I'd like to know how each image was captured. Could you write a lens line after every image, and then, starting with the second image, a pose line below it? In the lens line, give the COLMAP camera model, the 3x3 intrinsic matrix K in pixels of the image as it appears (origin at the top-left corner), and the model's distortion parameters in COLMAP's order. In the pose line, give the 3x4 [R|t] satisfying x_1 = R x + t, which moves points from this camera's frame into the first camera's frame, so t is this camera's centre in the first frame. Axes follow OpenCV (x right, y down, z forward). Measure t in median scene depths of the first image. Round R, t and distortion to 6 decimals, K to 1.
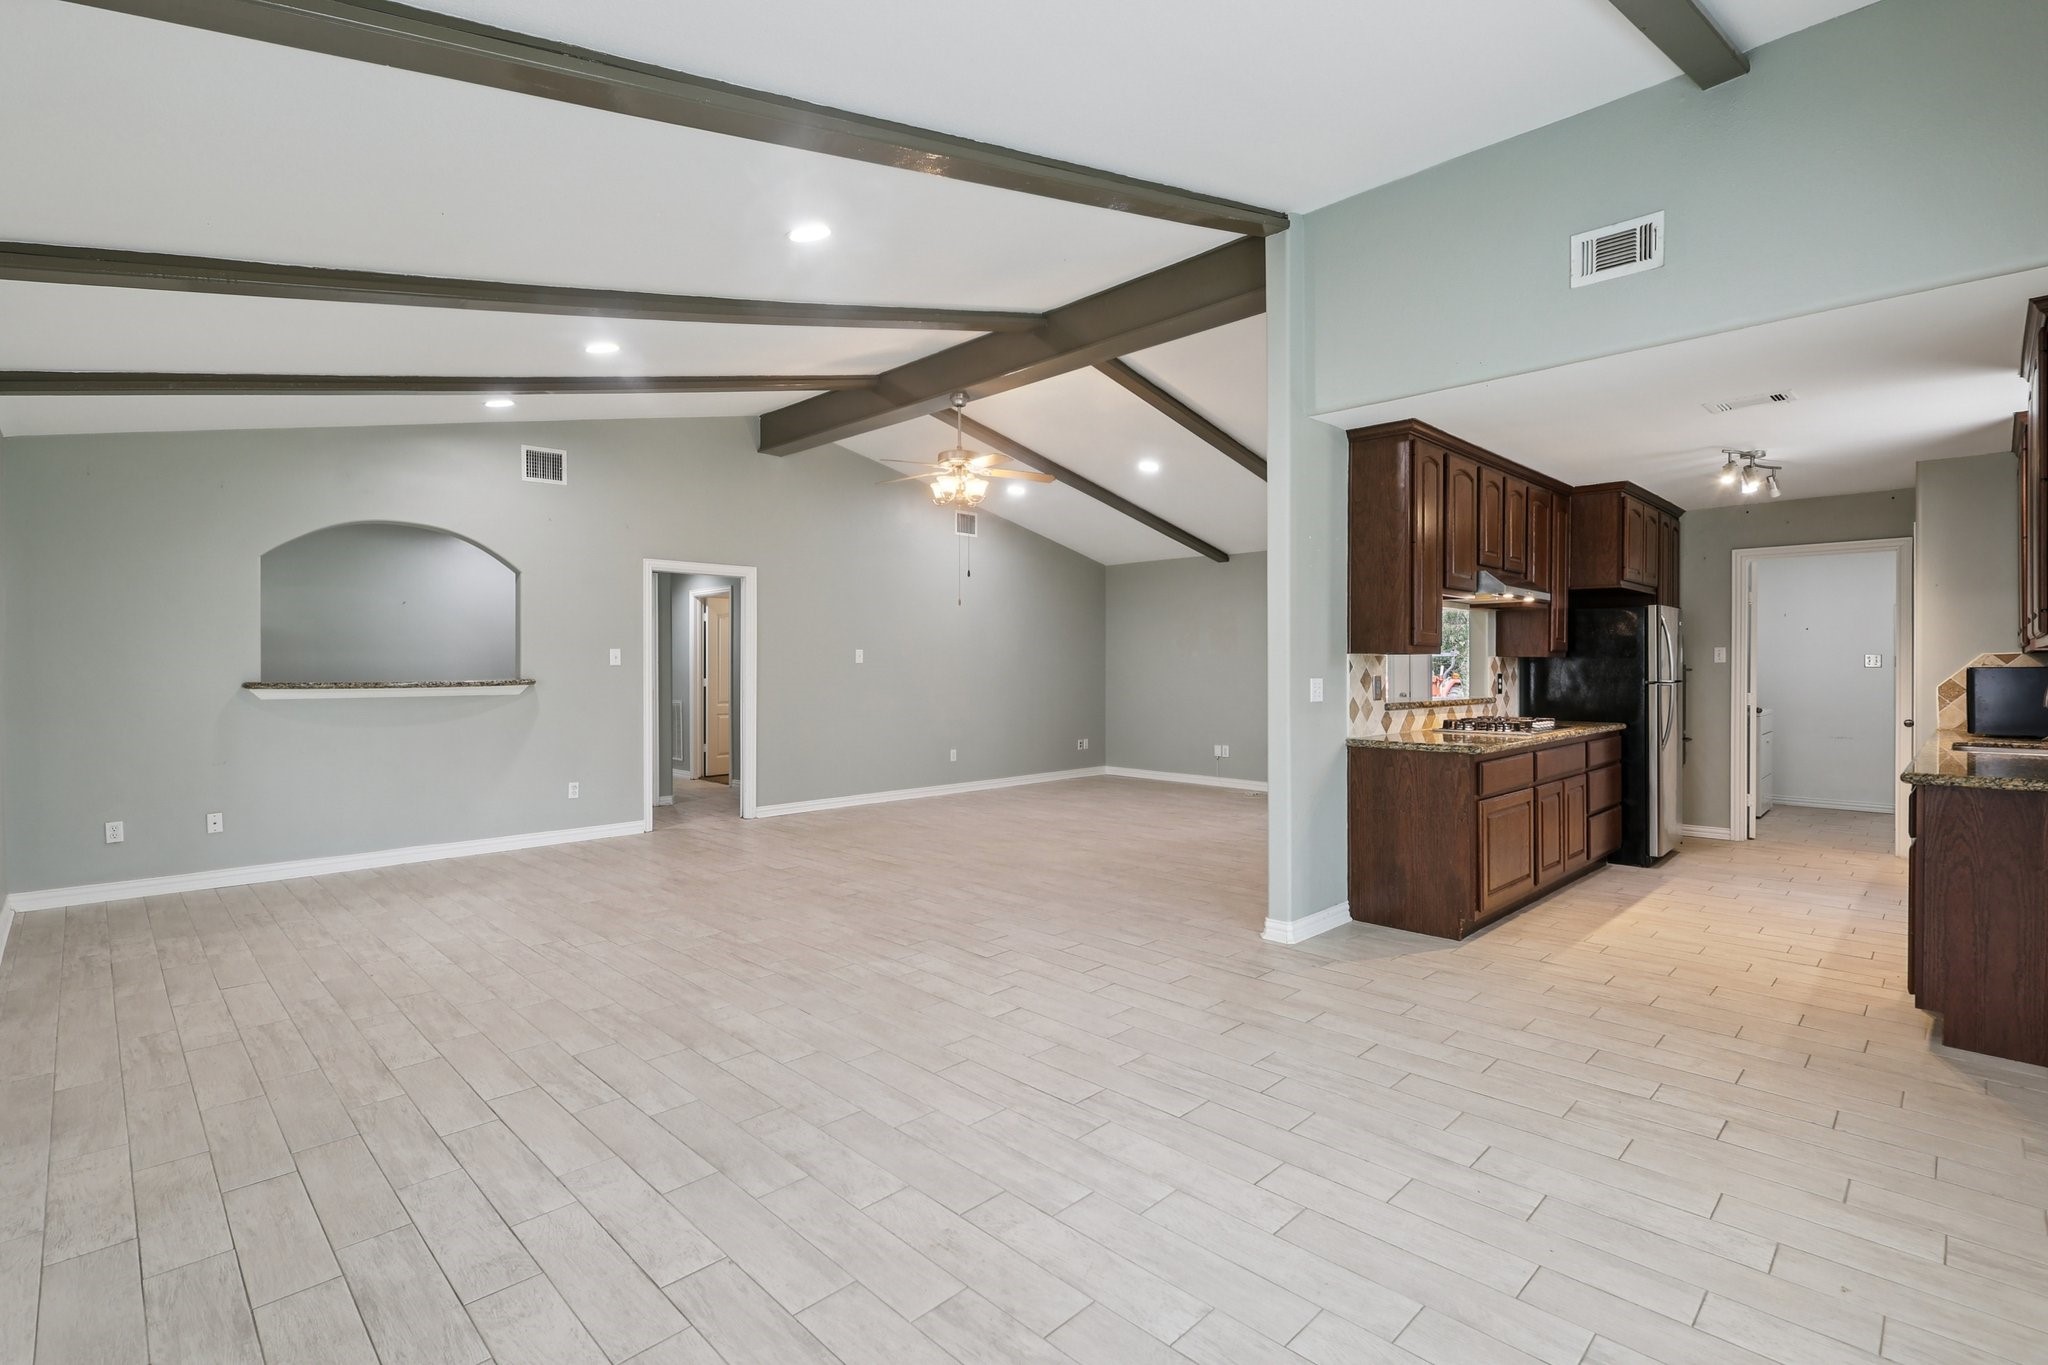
lens RADIAL K [[952.1, 0, 1024.0], [0, 952.1, 682.5], [0, 0, 1]] dist [0.000830, 0.000370]
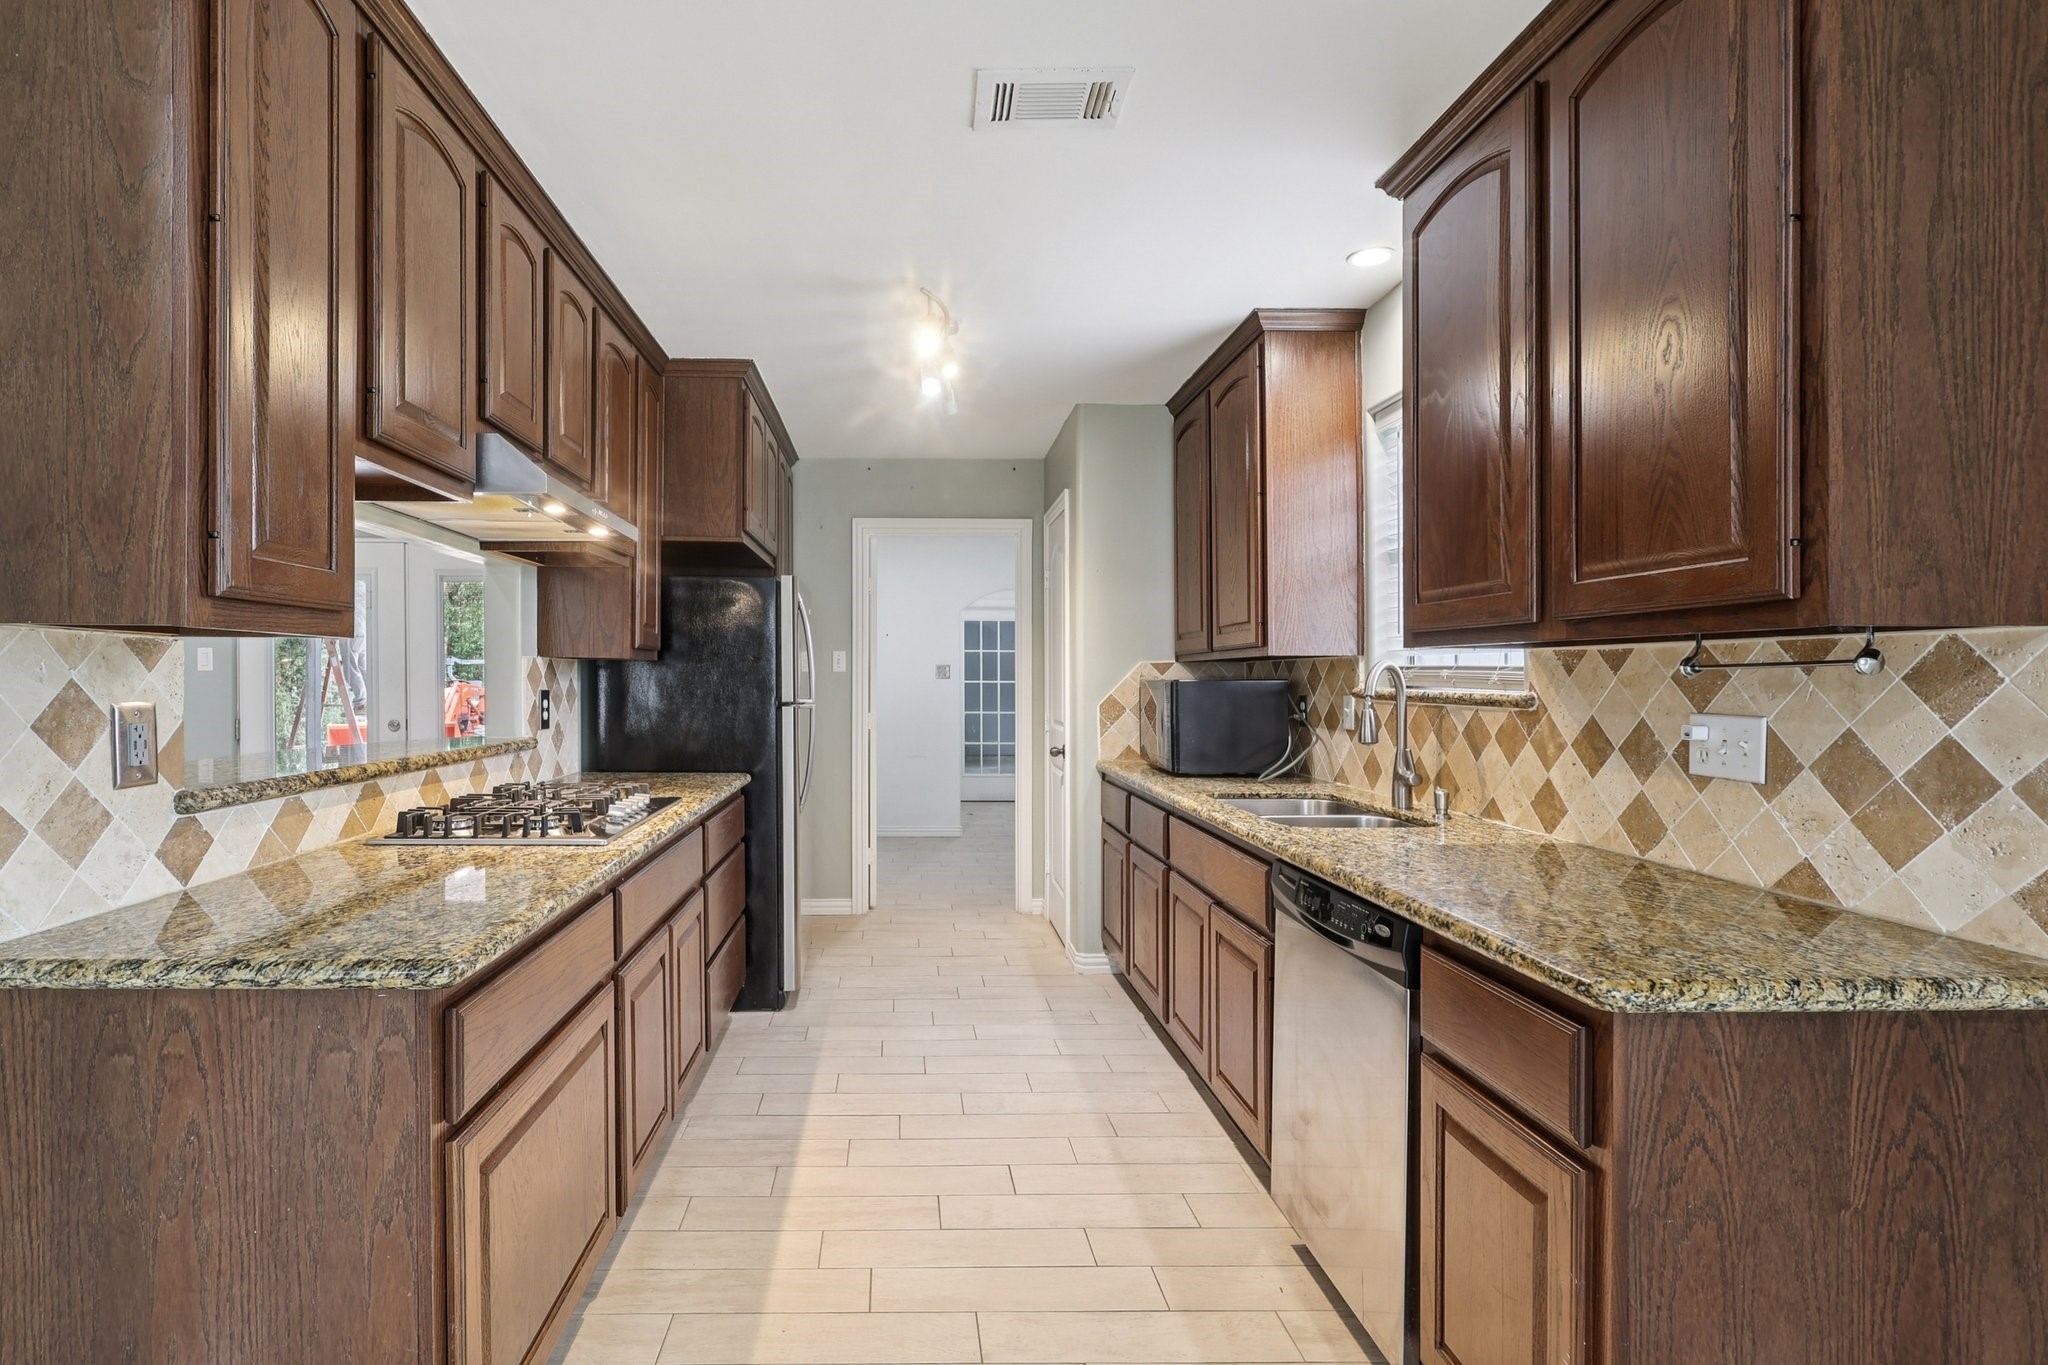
lens RADIAL K [[987.3, 0, 918.1], [0, 987.3, 679.3], [0, 0, 1]] dist [0.001021, 0.000465]
pose [[0.691240, 0.002098, 0.722622, 0.272116], [0.007737, 0.999917, -0.010305, -0.008479], [-0.722584, 0.012714, 0.691167, 0.521185]]
